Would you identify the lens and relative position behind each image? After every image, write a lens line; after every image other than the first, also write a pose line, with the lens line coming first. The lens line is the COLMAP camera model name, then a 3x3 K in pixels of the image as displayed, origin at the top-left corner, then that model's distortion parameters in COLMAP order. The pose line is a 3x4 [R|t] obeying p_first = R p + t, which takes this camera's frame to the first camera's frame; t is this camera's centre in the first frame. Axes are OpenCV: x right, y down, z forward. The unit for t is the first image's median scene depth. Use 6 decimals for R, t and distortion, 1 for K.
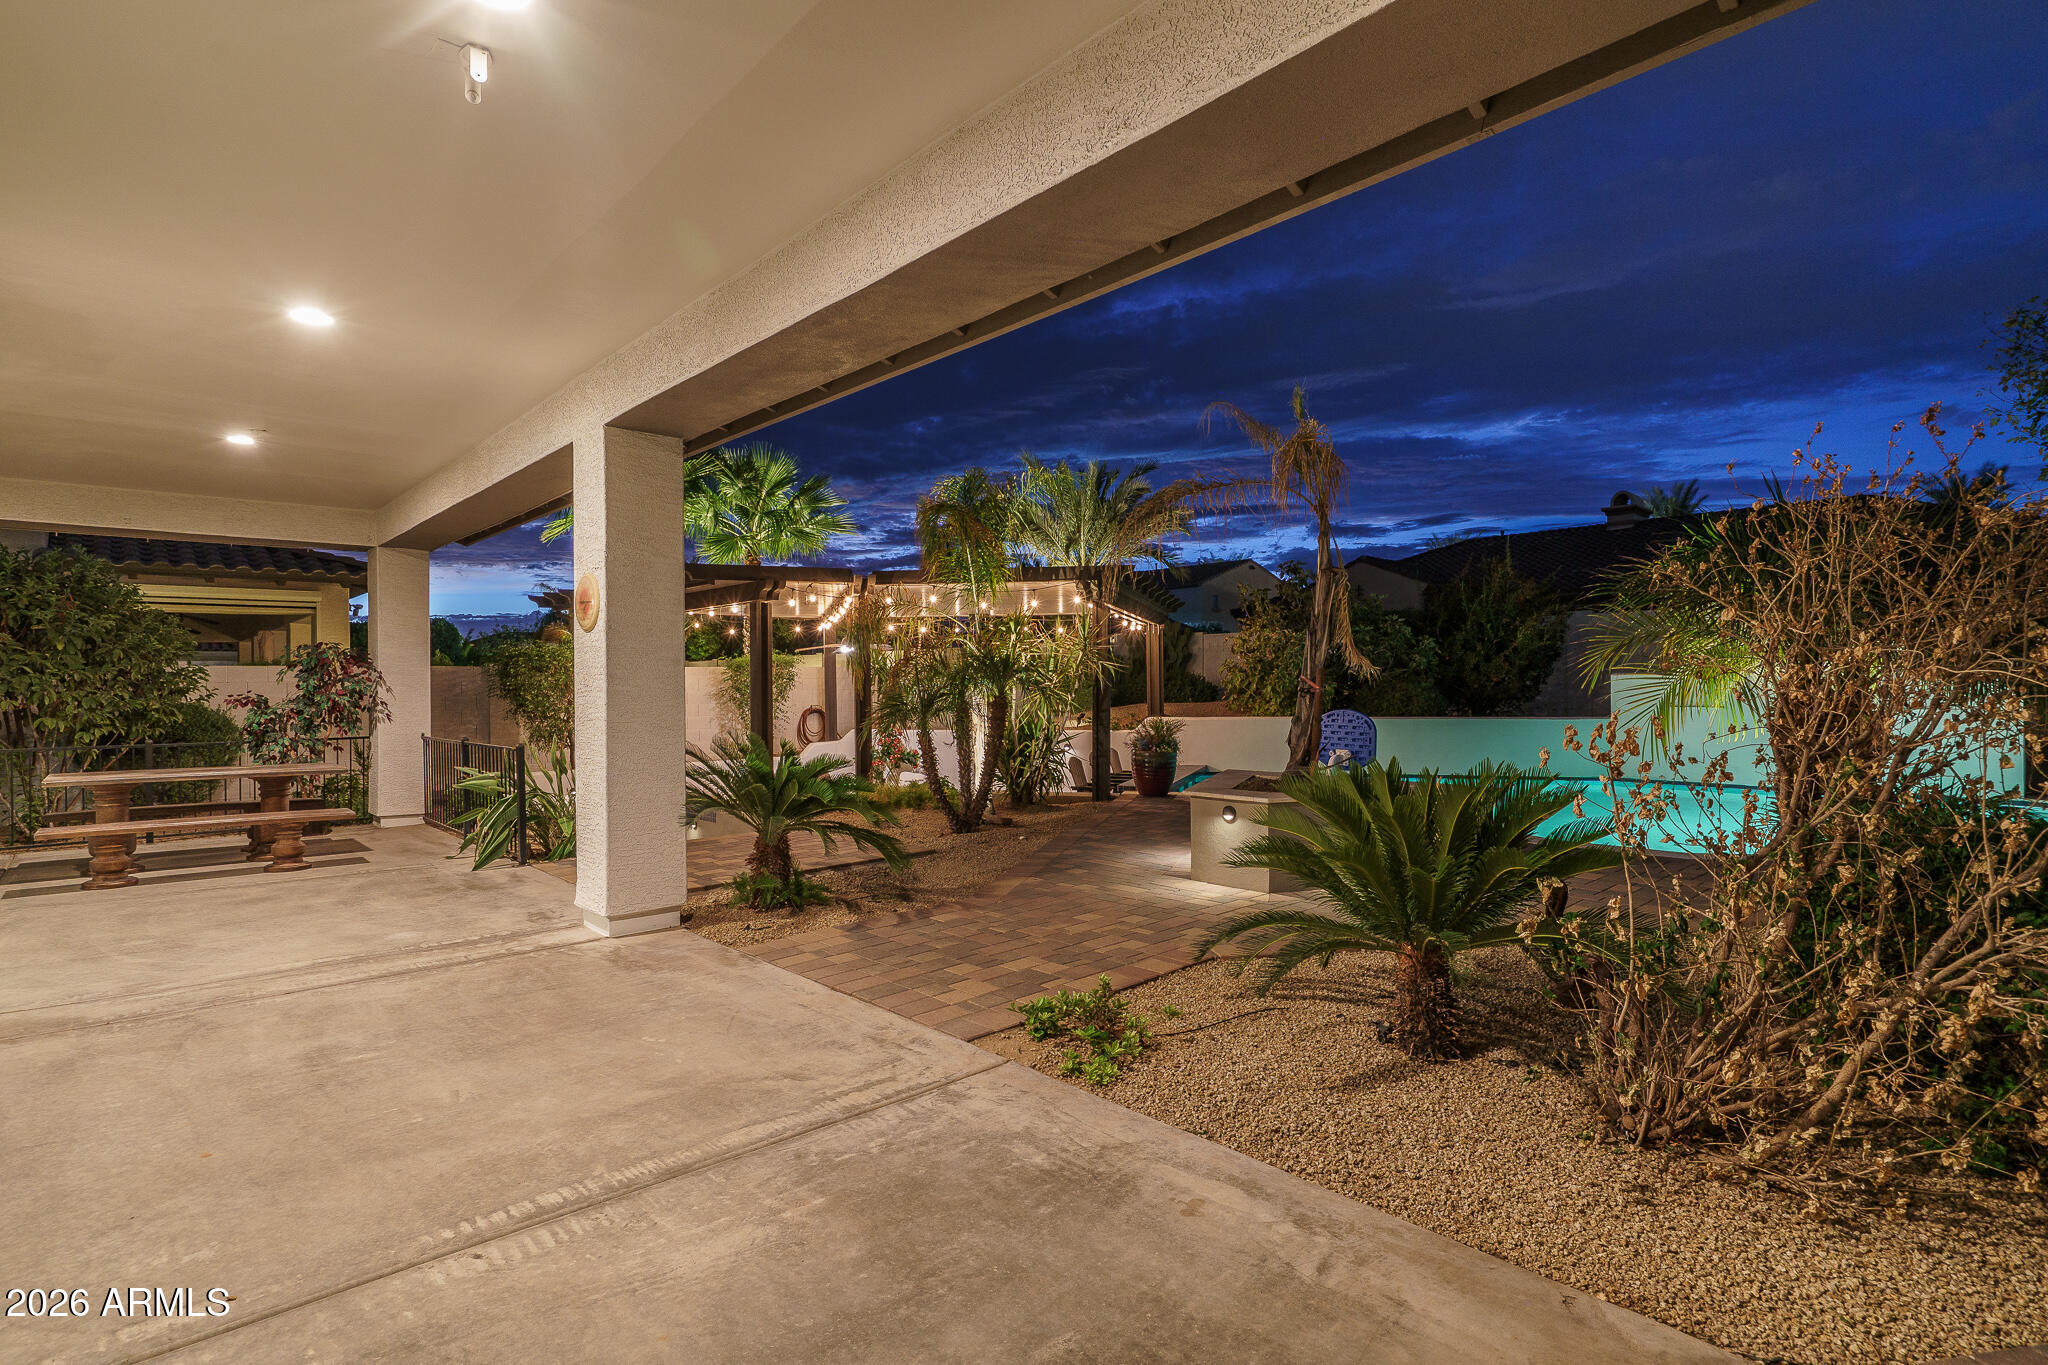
lens RADIAL K [[999.8, 0, 1024.0], [0, 999.8, 682.5], [0, 0, 1]] dist [0.006669, 0.000538]
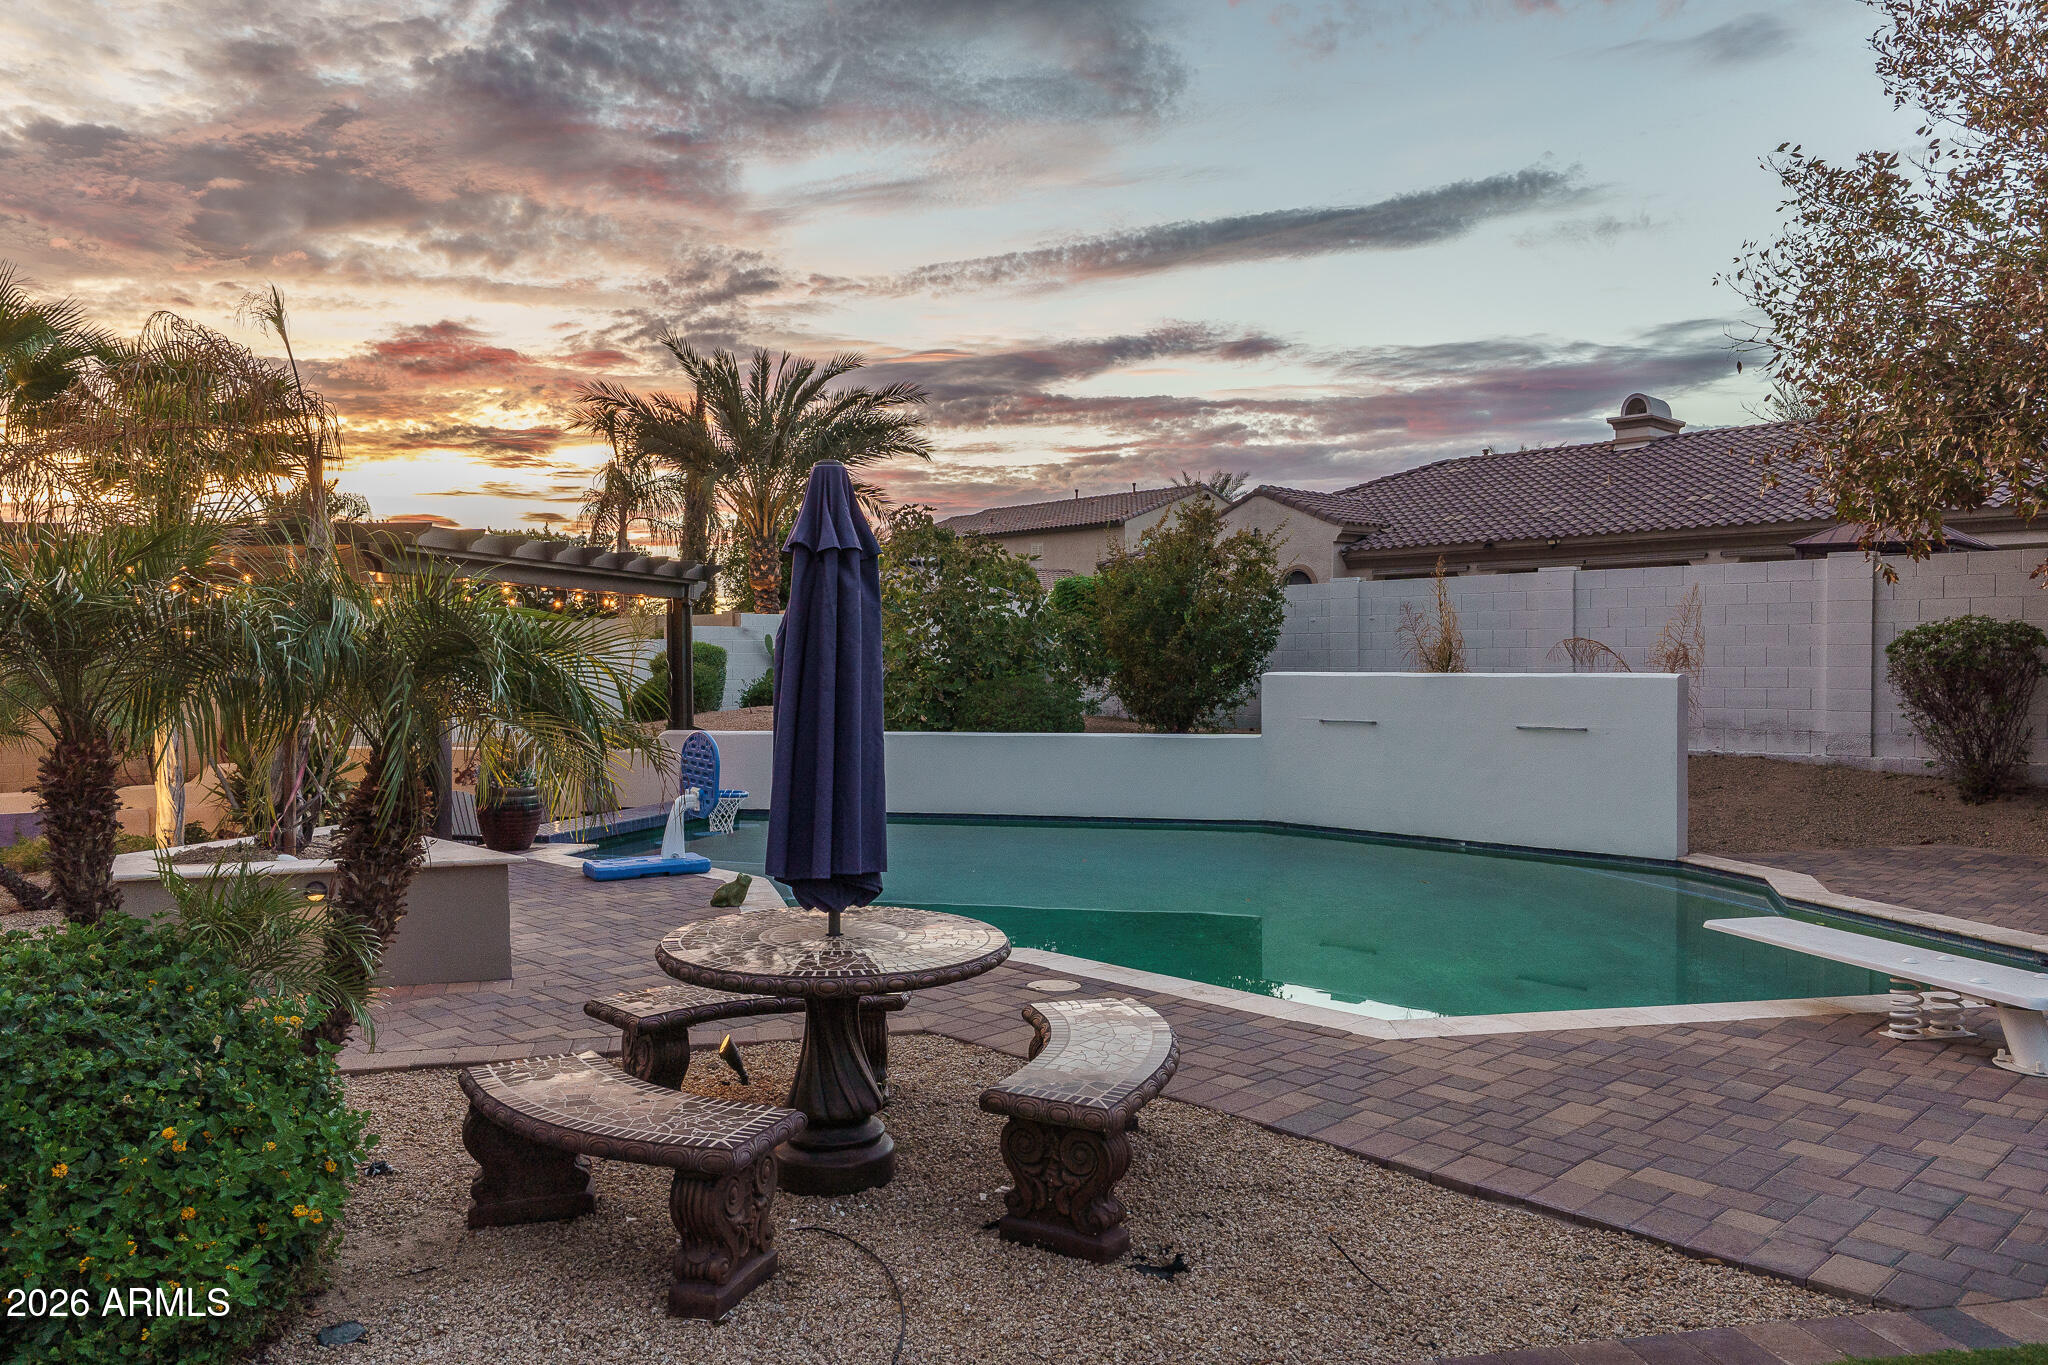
lens RADIAL K [[1480.6, 0, 1027.5], [0, 1480.6, 680.0], [0, 0, 1]] dist [0.004996, 0.007341]
pose [[0.999853, 0.005175, 0.016339, 0.350470], [-0.005427, 0.999866, 0.015471, -0.016736], [-0.016257, -0.015557, 0.999747, -0.033121]]
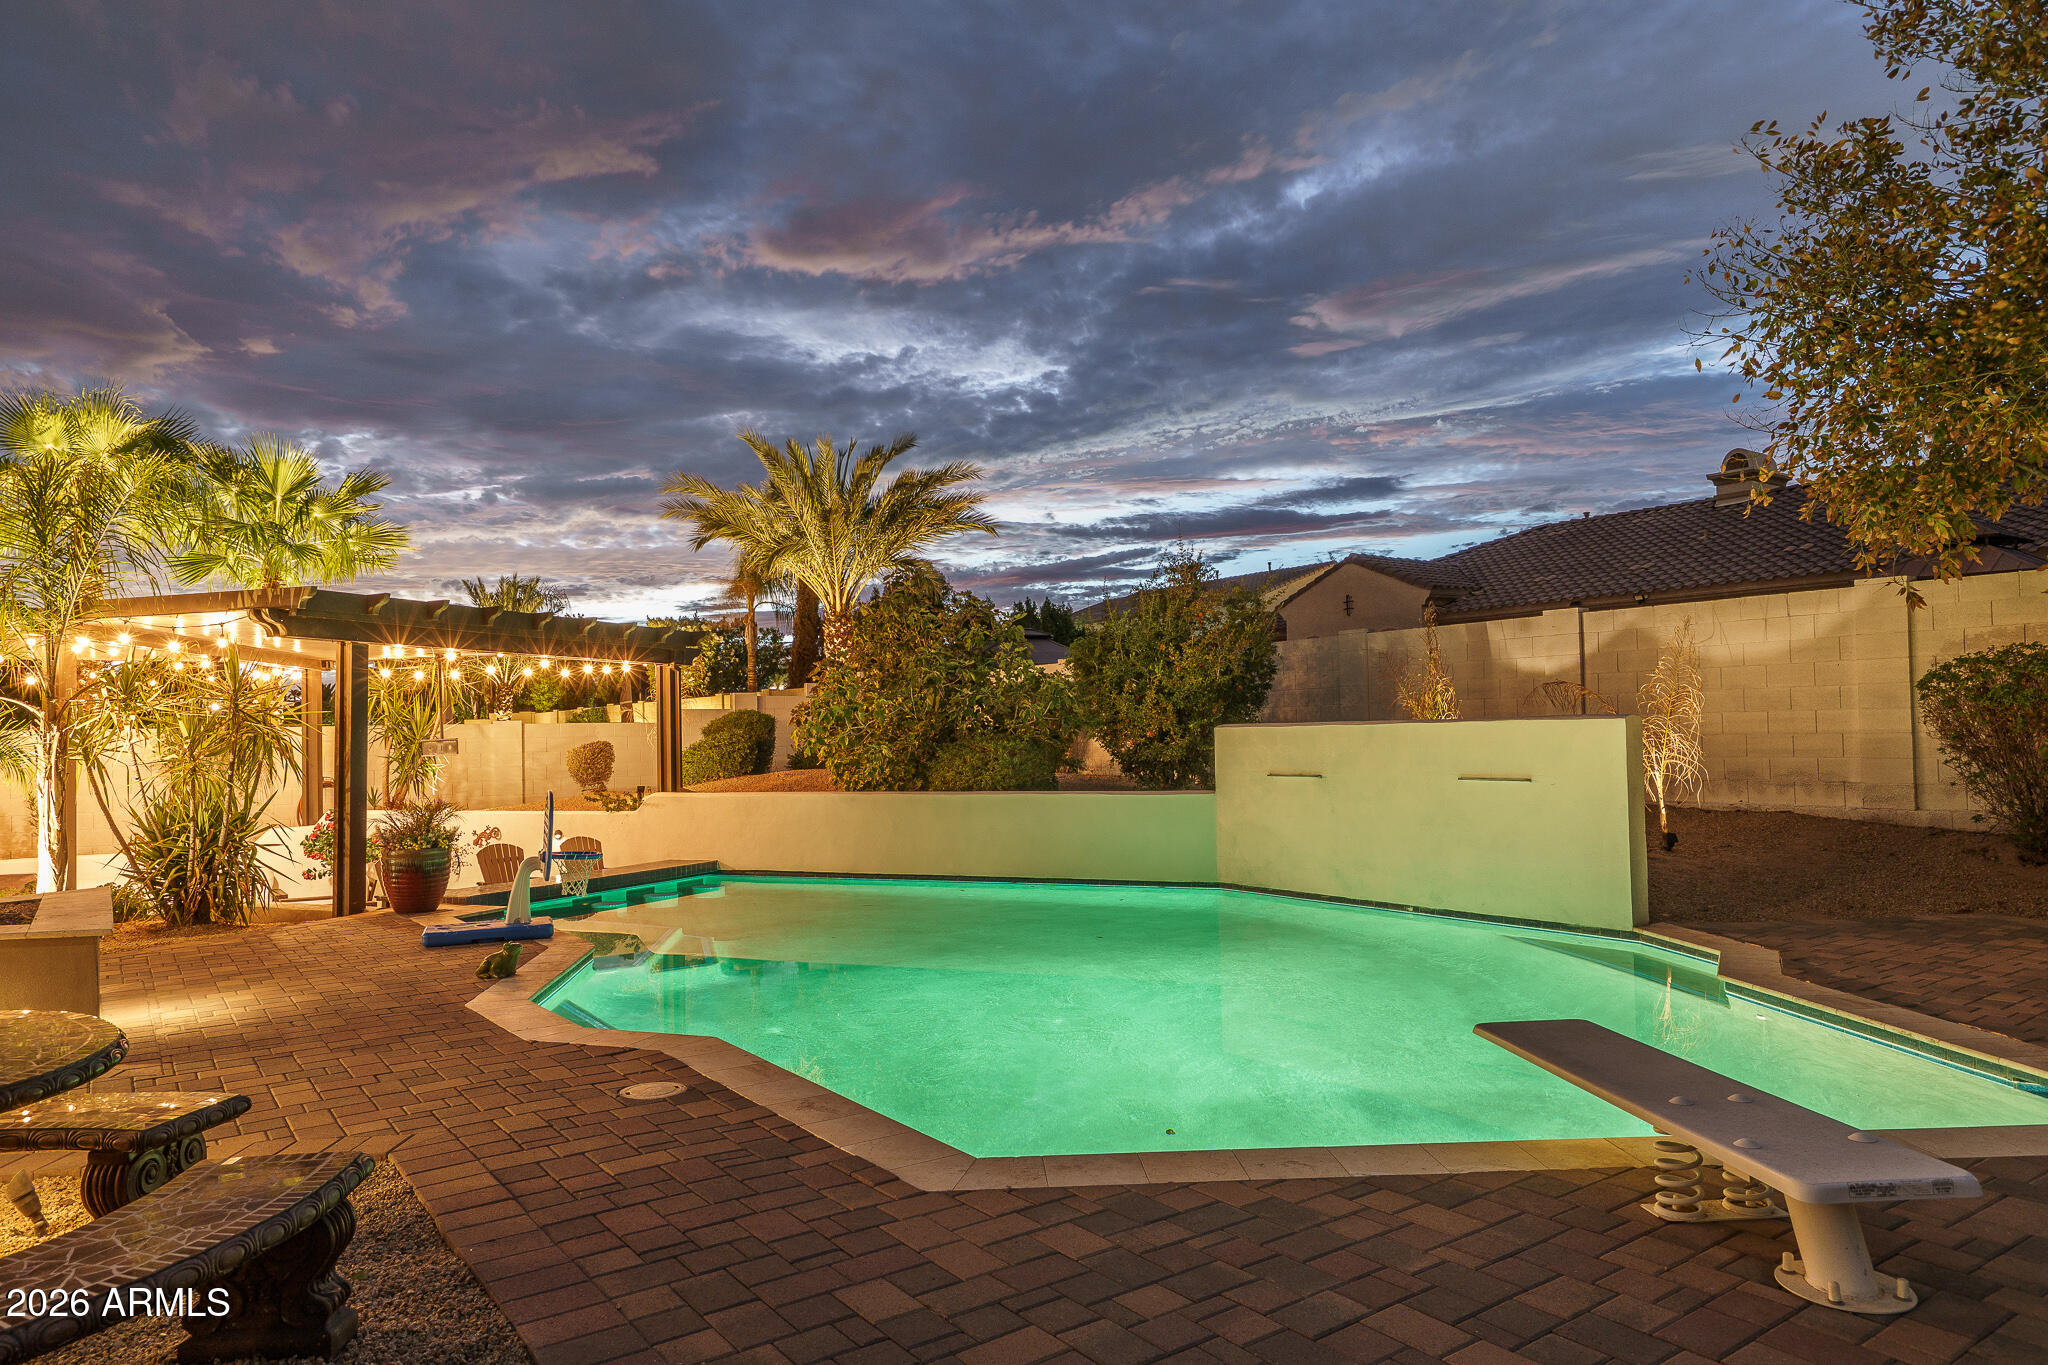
lens RADIAL K [[1317.6, 0, 1024.0], [0, 1317.6, 682.5], [0, 0, 1]] dist [0.004989, 0.001171]
pose [[0.990739, -0.015186, -0.134929, 0.501817], [0.010202, 0.999243, -0.037549, -0.005328], [0.135397, 0.035824, 0.990144, 0.097243]]
